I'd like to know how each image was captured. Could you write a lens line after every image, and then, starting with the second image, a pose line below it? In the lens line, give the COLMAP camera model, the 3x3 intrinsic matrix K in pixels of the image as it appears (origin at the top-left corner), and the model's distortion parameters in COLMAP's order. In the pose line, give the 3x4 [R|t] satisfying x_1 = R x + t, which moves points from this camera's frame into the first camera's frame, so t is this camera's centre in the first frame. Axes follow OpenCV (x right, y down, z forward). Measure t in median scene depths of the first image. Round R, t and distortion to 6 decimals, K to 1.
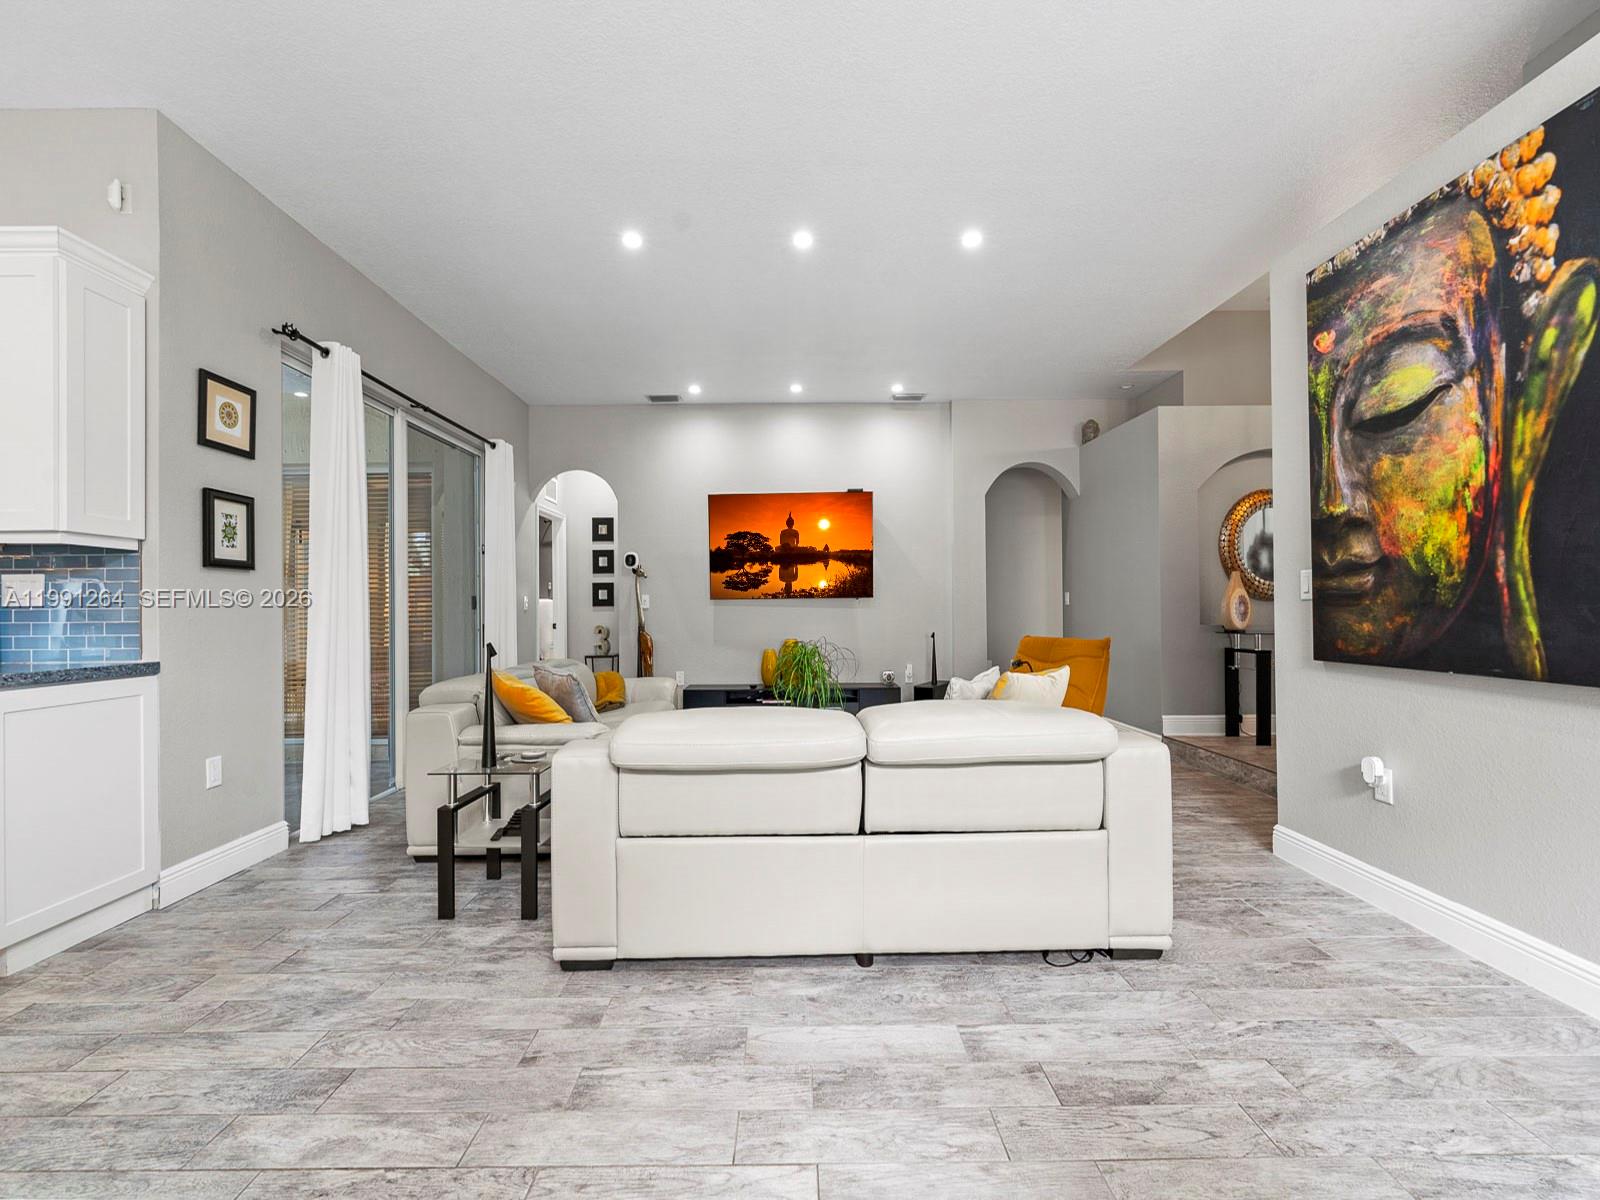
lens RADIAL K [[653.0, 0, 790.5], [0, 653.0, 607.1], [0, 0, 1]] dist [0.000592, -0.000532]
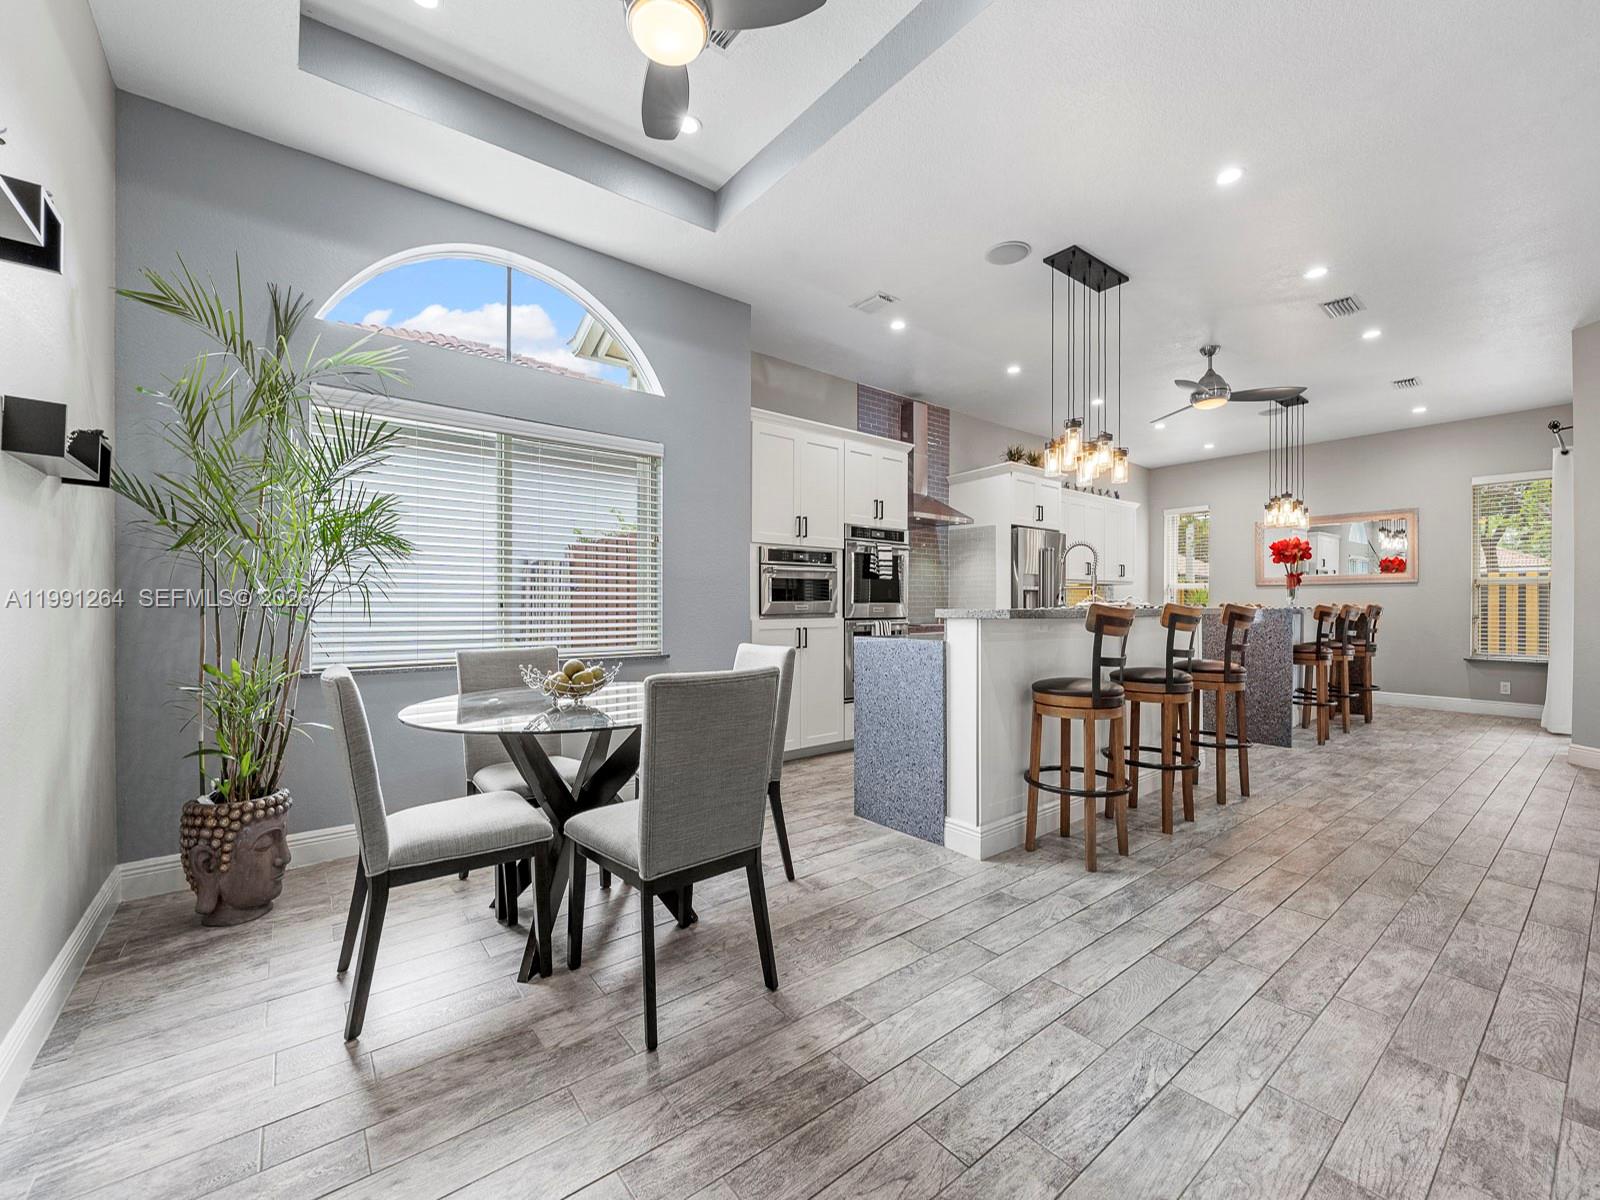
lens RADIAL K [[653.0, 0, 793.9], [0, 653.0, 602.7], [0, 0, 1]] dist [0.000592, -0.000532]
pose [[-0.785012, 0.015305, -0.619292, 0.746788], [0.012777, 0.999882, 0.008515, -0.010039], [0.619349, -0.001228, -0.785115, 0.822285]]
